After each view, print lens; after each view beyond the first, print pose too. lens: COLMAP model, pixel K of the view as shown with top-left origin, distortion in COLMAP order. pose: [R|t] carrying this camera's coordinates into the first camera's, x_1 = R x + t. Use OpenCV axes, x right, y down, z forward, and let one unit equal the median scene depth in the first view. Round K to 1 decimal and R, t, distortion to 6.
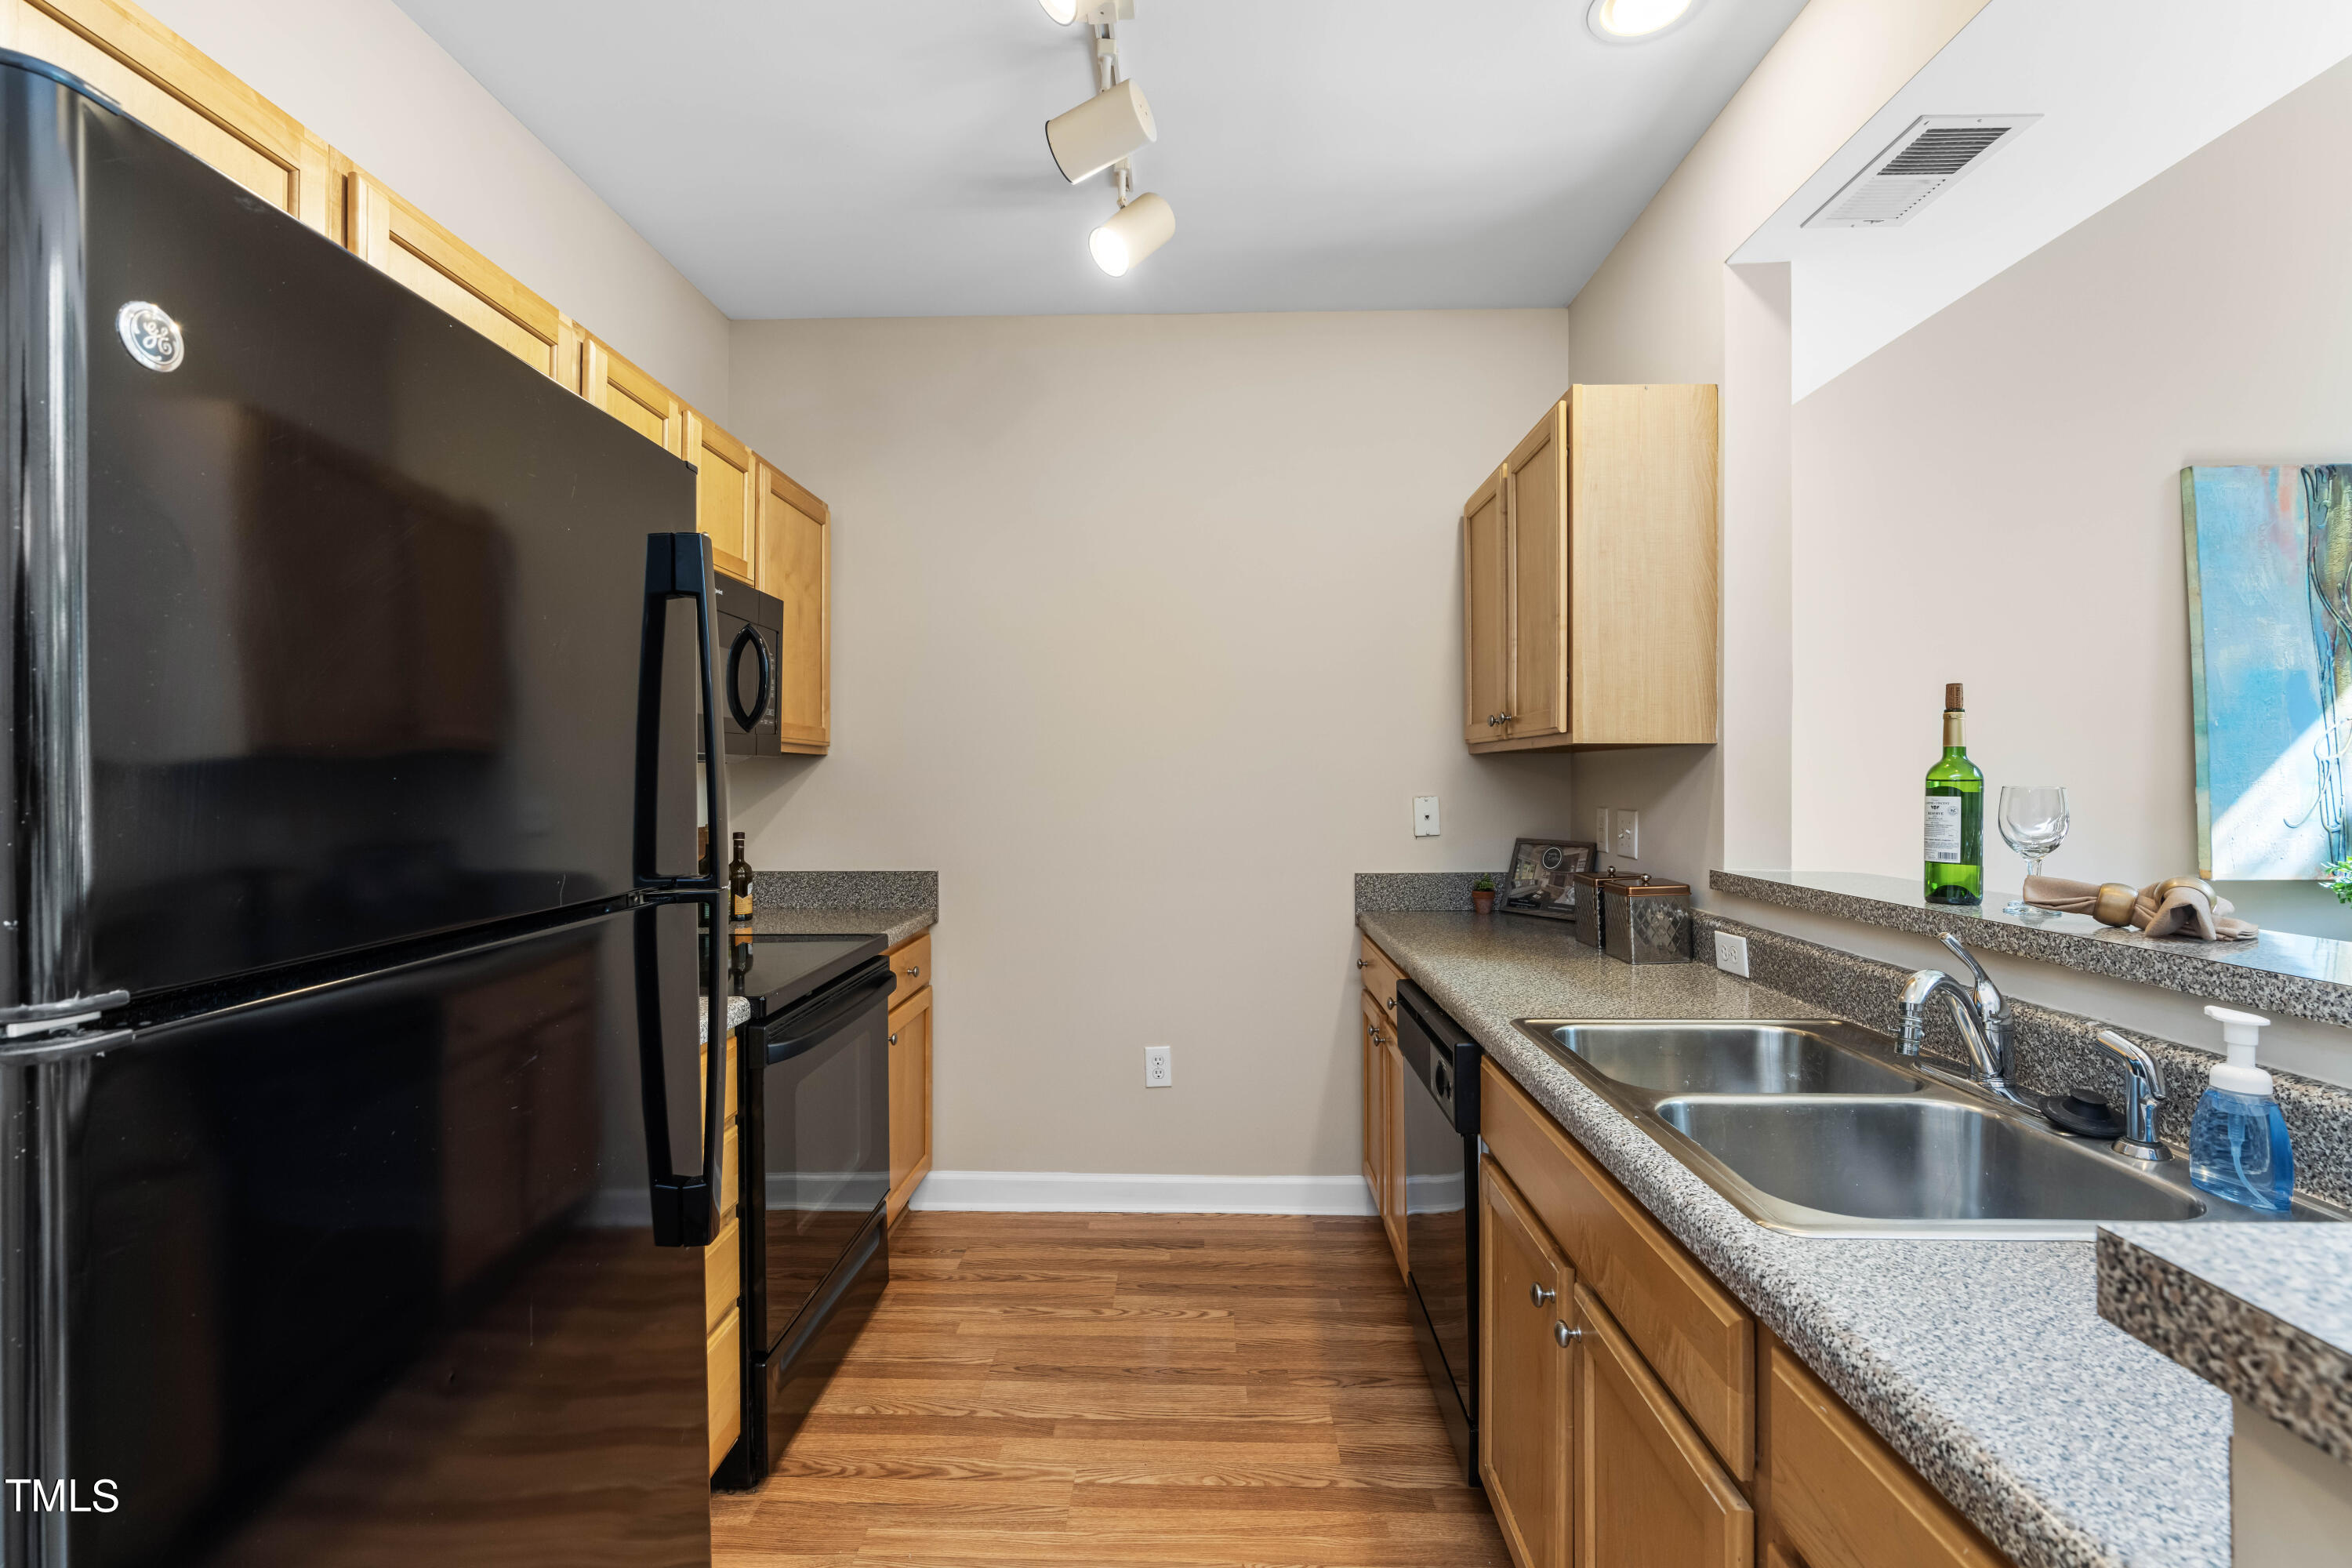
lens RADIAL K [[1078.6, 0, 1174.9], [0, 1078.6, 785.3], [0, 0, 1]] dist [-0.015679, -0.000177]
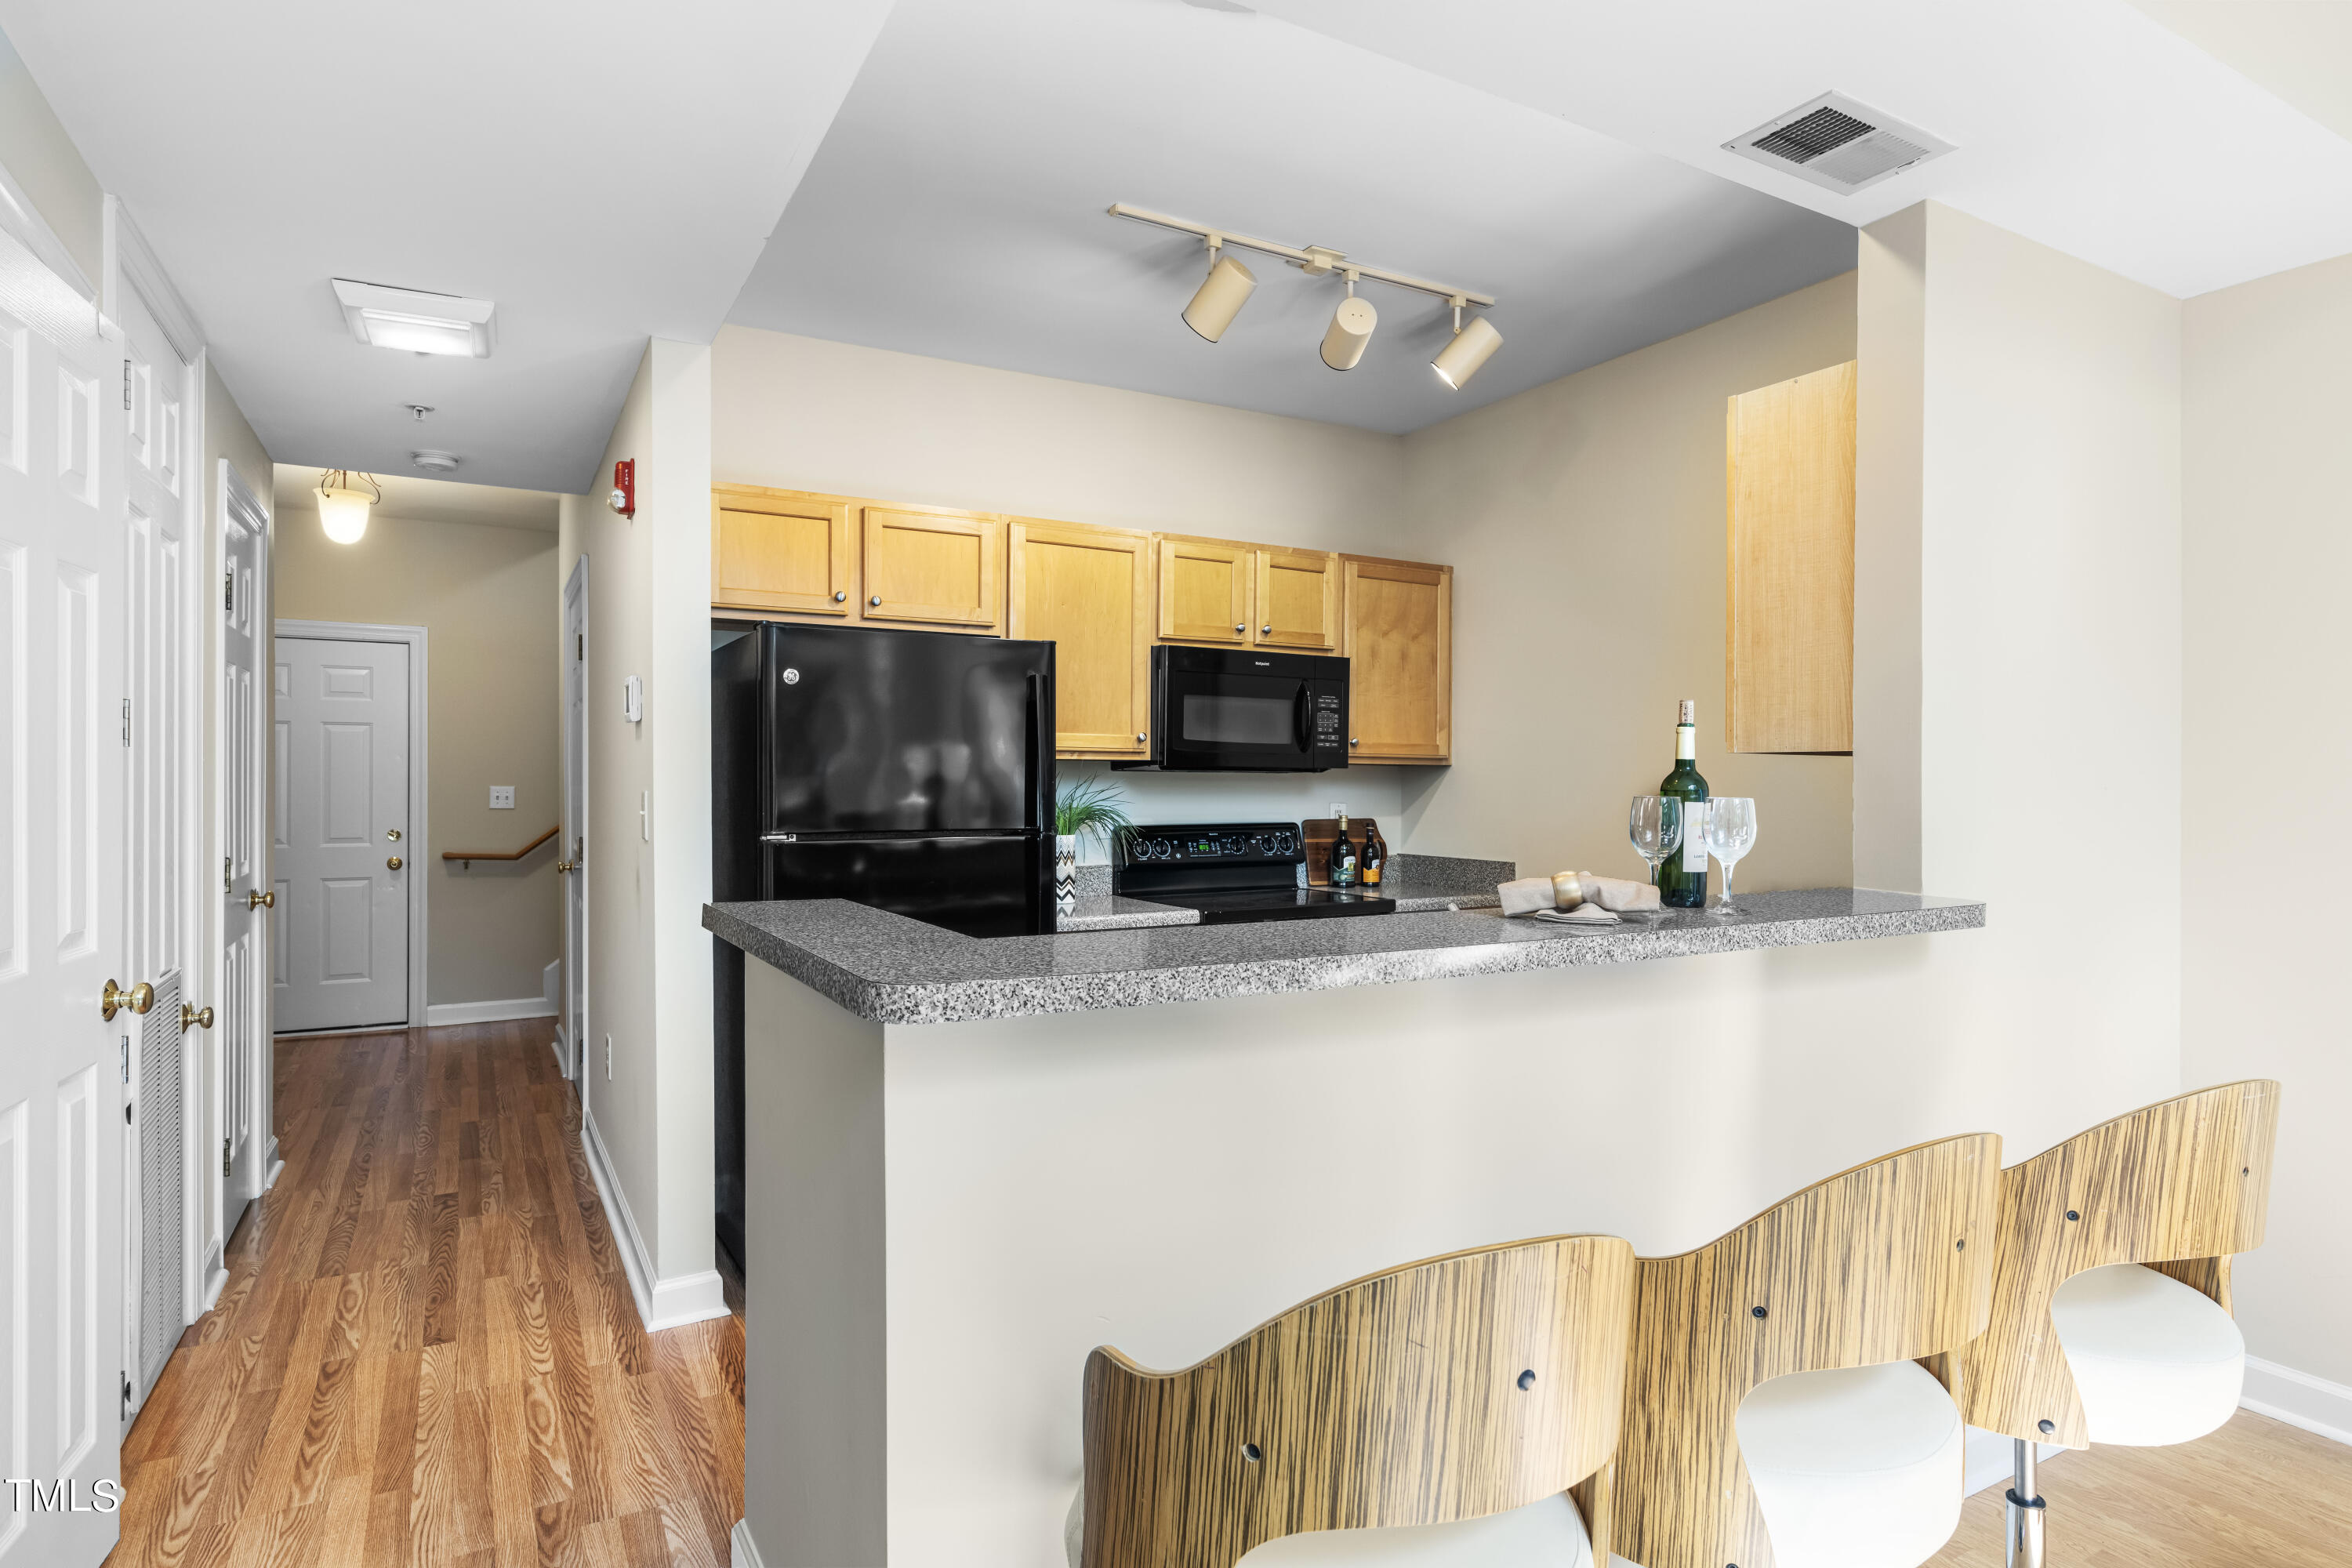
lens RADIAL K [[1267.1, 0, 1174.2], [0, 1267.1, 779.2], [0, 0, 1]] dist [-0.019367, -0.000439]
pose [[0.510867, 0.000058, -0.859660, 1.127616], [-0.004121, 0.999989, -0.002382, -0.008957], [0.859650, 0.004760, 0.510861, -0.056041]]
